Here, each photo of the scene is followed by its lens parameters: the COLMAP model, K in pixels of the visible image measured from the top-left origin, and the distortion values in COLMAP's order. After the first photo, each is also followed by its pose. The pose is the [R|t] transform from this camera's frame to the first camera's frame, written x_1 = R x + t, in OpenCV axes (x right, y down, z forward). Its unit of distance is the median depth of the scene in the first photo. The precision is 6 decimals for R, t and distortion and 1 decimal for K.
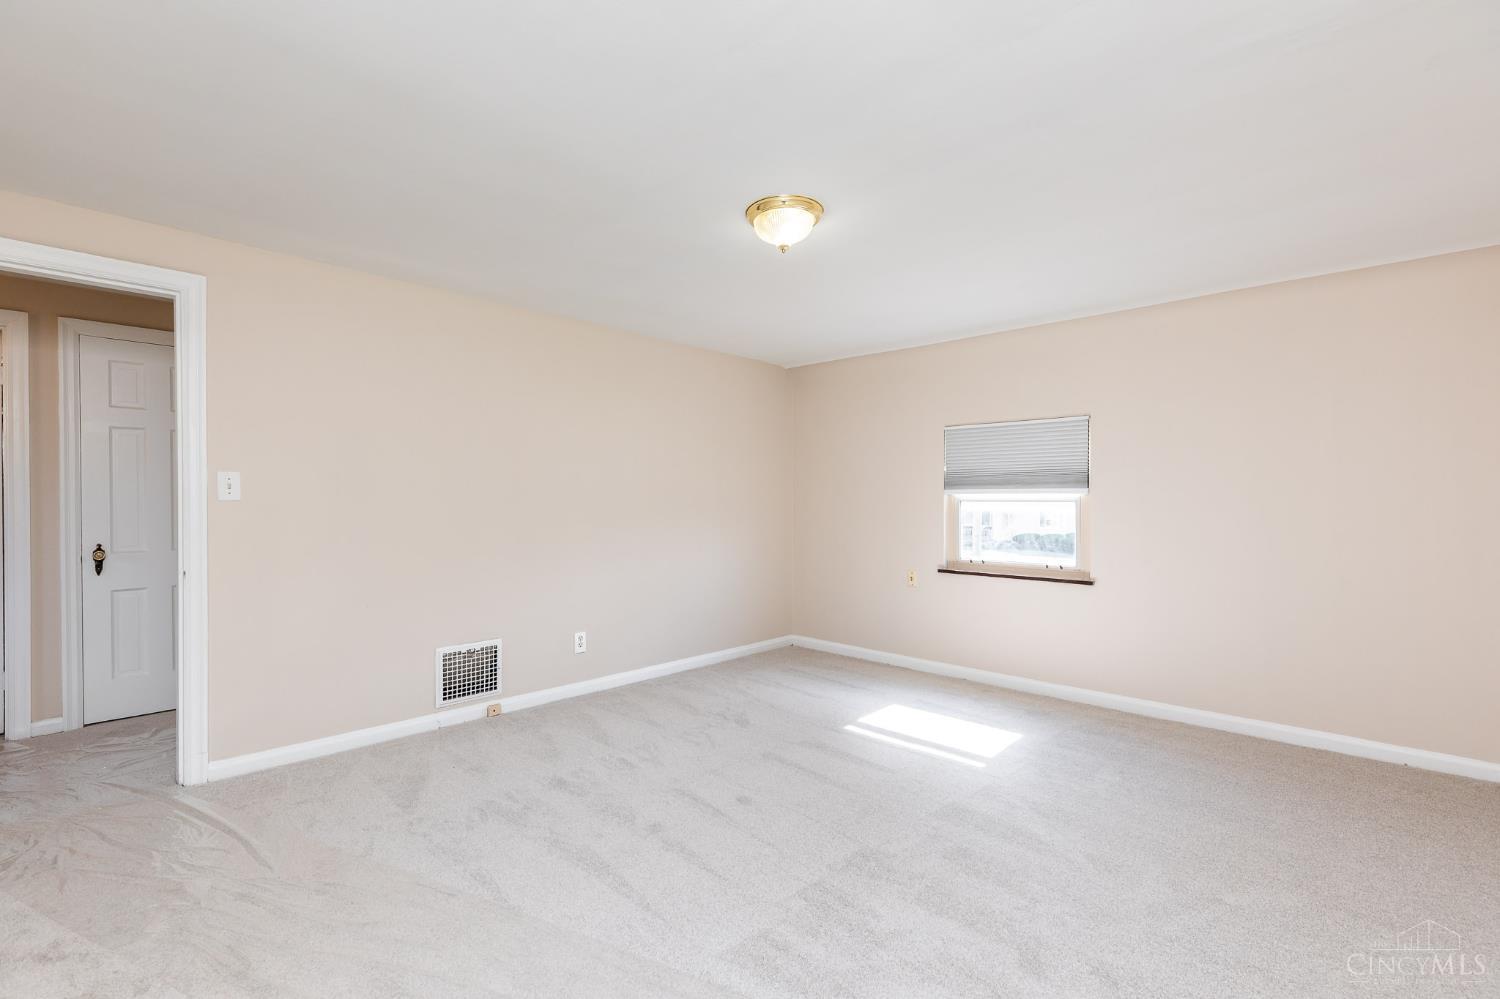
lens RADIAL K [[680.2, 0, 737.1], [0, 680.2, 506.2], [0, 0, 1]] dist [-0.000128, 0.007266]
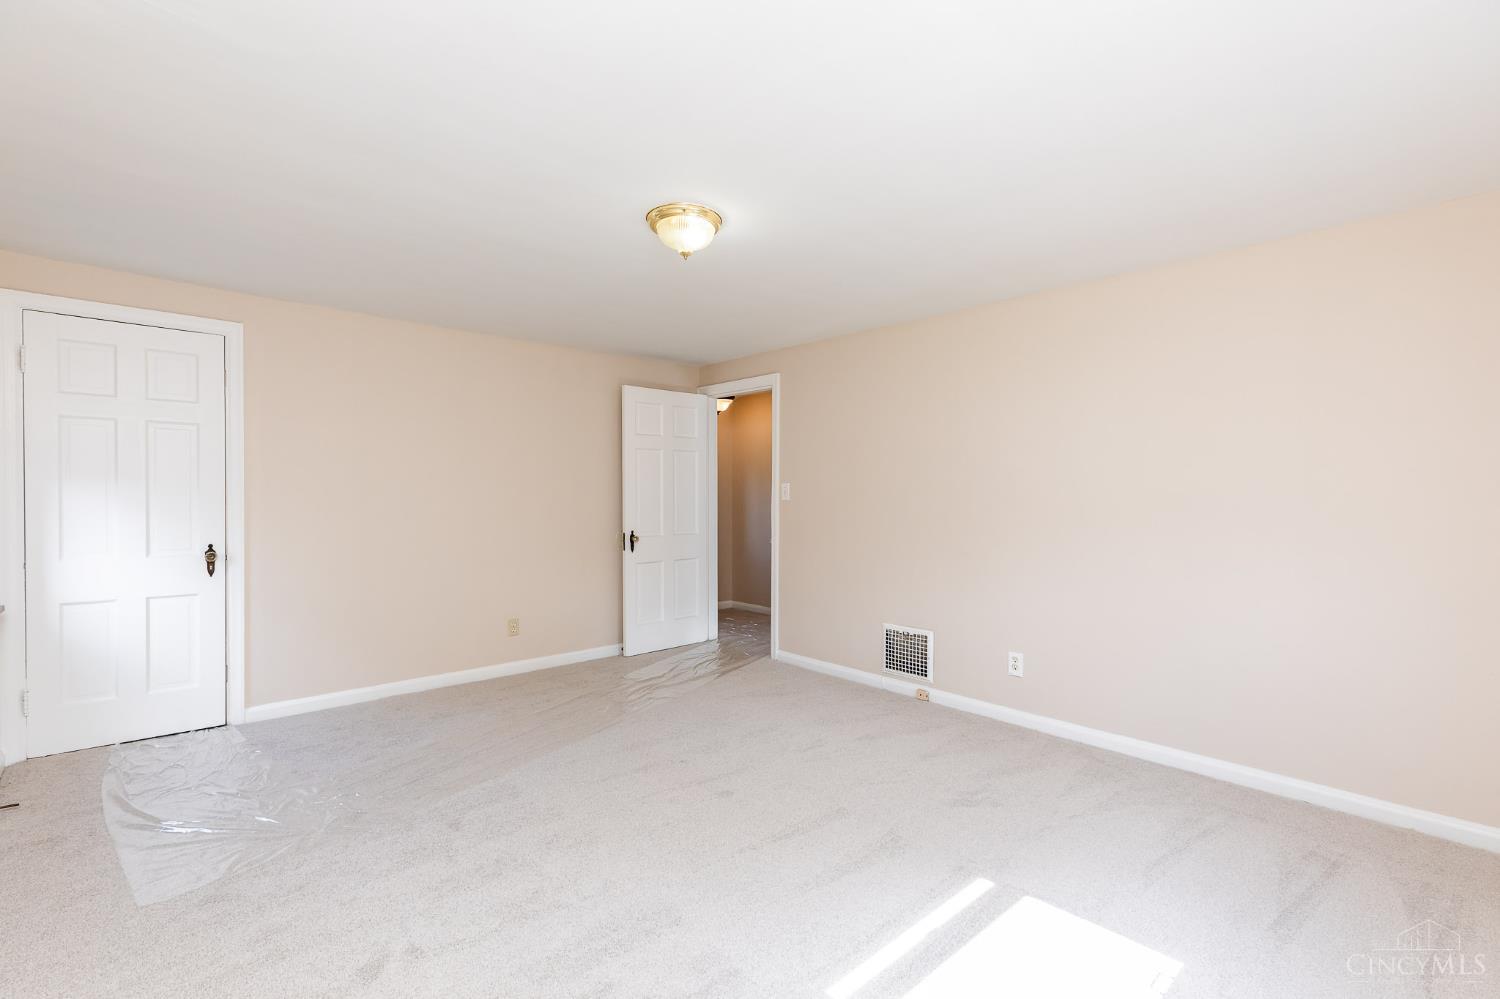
lens RADIAL K [[680.2, 0, 737.1], [0, 680.2, 506.2], [0, 0, 1]] dist [-0.000128, 0.007266]
pose [[-0.085275, 0.006306, -0.996337, 0.748674], [-0.016121, 0.999840, 0.007708, -0.001969], [0.996227, 0.016720, -0.085160, 0.810100]]
